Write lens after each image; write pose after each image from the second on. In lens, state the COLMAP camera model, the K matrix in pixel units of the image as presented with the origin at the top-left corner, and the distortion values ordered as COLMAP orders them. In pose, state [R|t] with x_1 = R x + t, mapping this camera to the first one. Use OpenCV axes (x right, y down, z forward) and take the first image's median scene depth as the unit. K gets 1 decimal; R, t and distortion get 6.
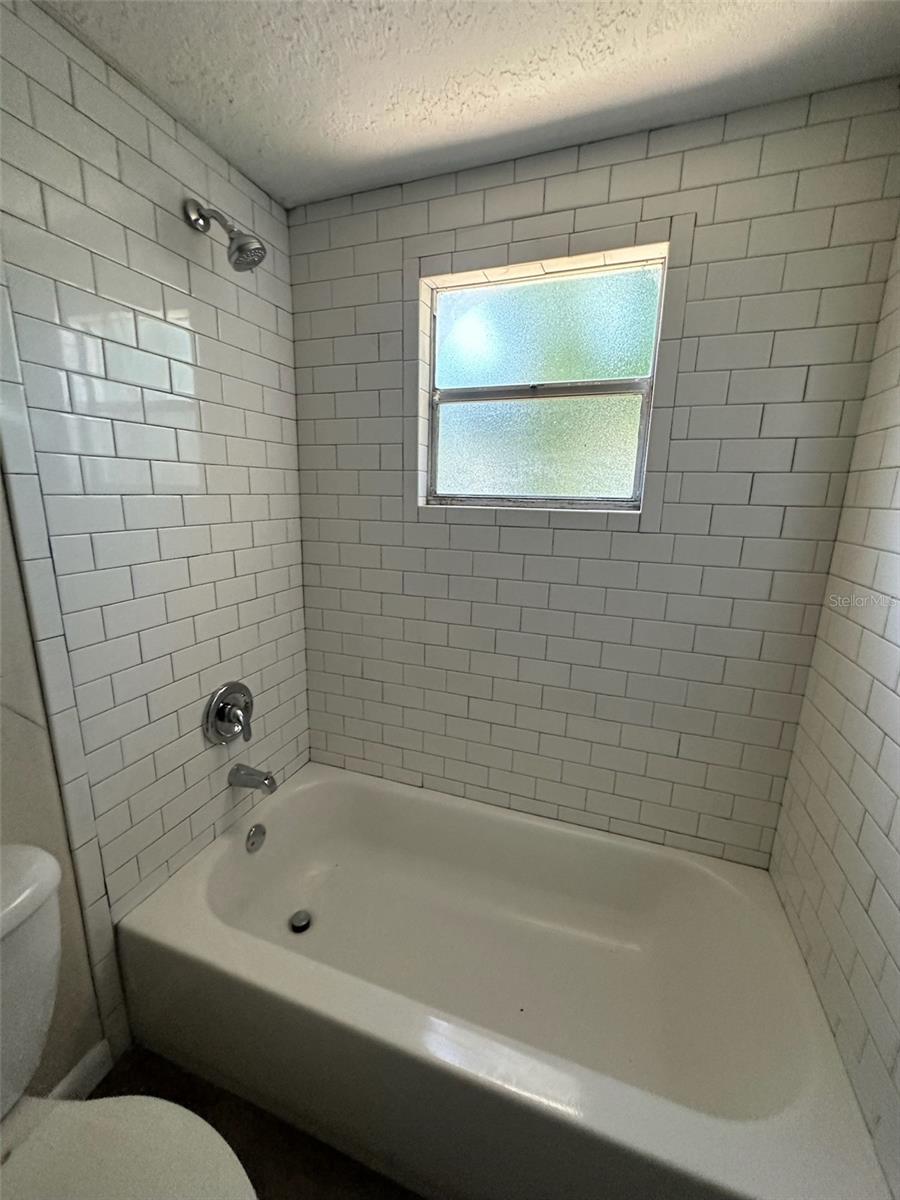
lens RADIAL K [[476.9, 0, 448.7], [0, 476.9, 601.2], [0, 0, 1]] dist [-0.005533, 0.001265]
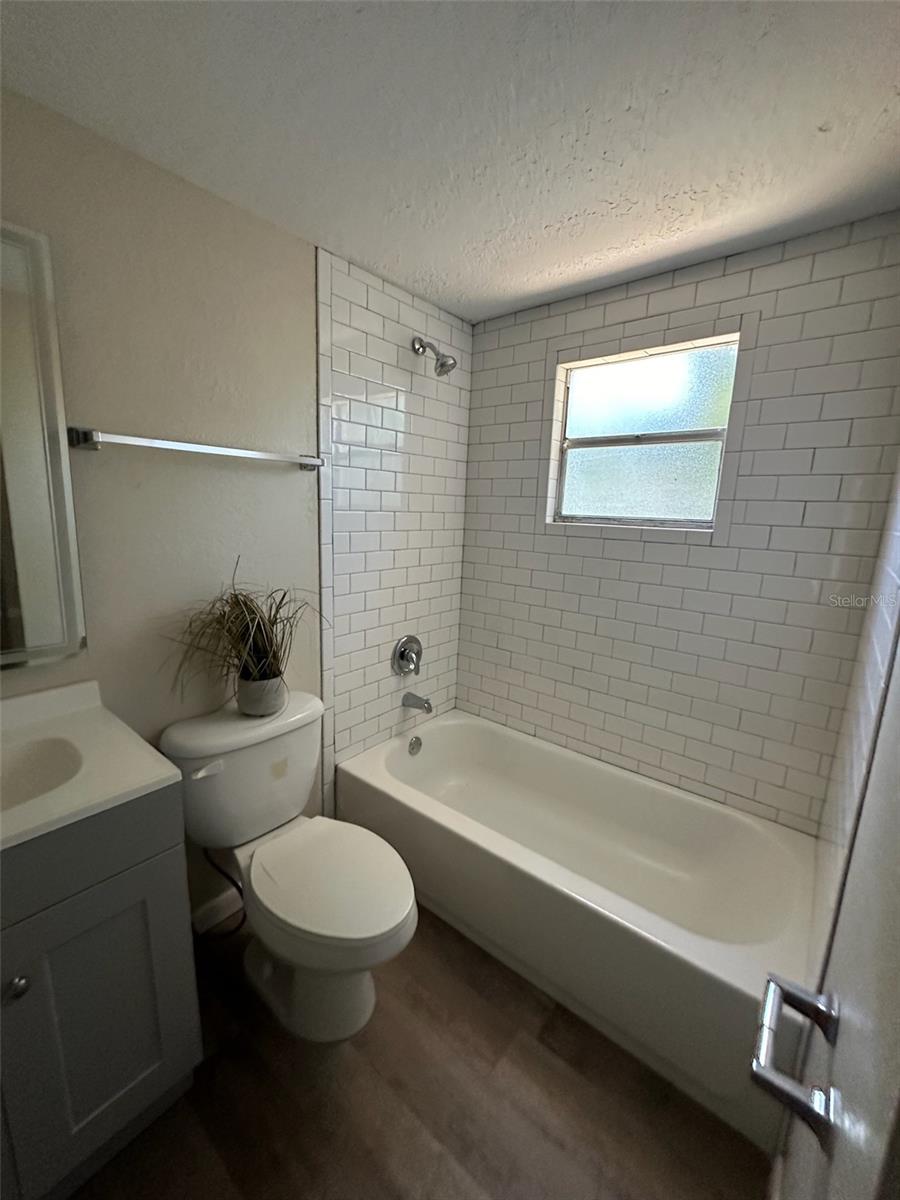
lens RADIAL K [[476.9, 0, 450.9], [0, 476.9, 603.3], [0, 0, 1]] dist [-0.005533, 0.001265]
pose [[0.943975, 0.076663, -0.320989, 0.153315], [-0.088880, 0.995764, -0.023558, 0.099065], [0.317823, 0.050767, 0.946790, -0.425456]]
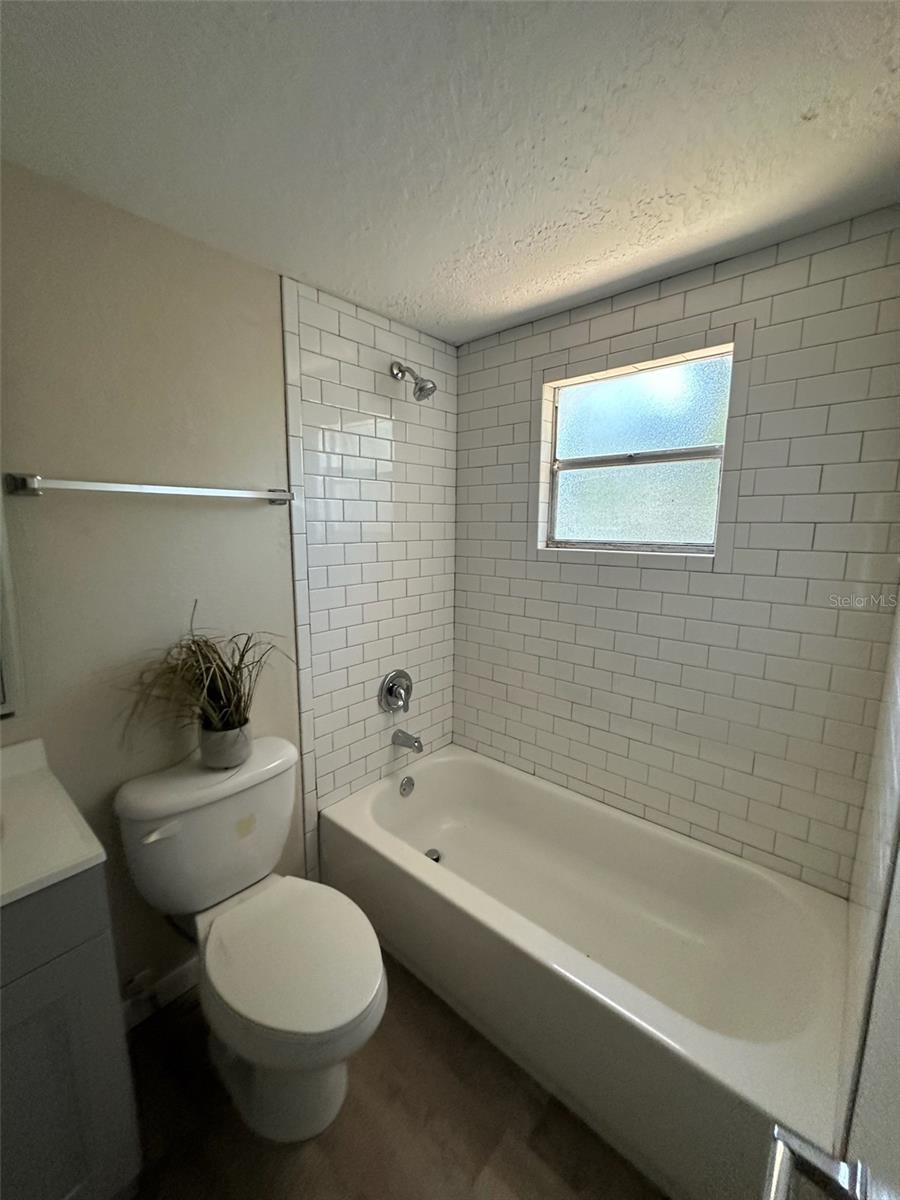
lens RADIAL K [[476.9, 0, 449.8], [0, 476.9, 602.9], [0, 0, 1]] dist [-0.005533, 0.001265]
pose [[0.931172, 0.044200, -0.361891, 0.212753], [-0.068454, 0.996166, -0.054469, 0.038877], [0.358096, 0.075493, 0.930628, -0.320682]]
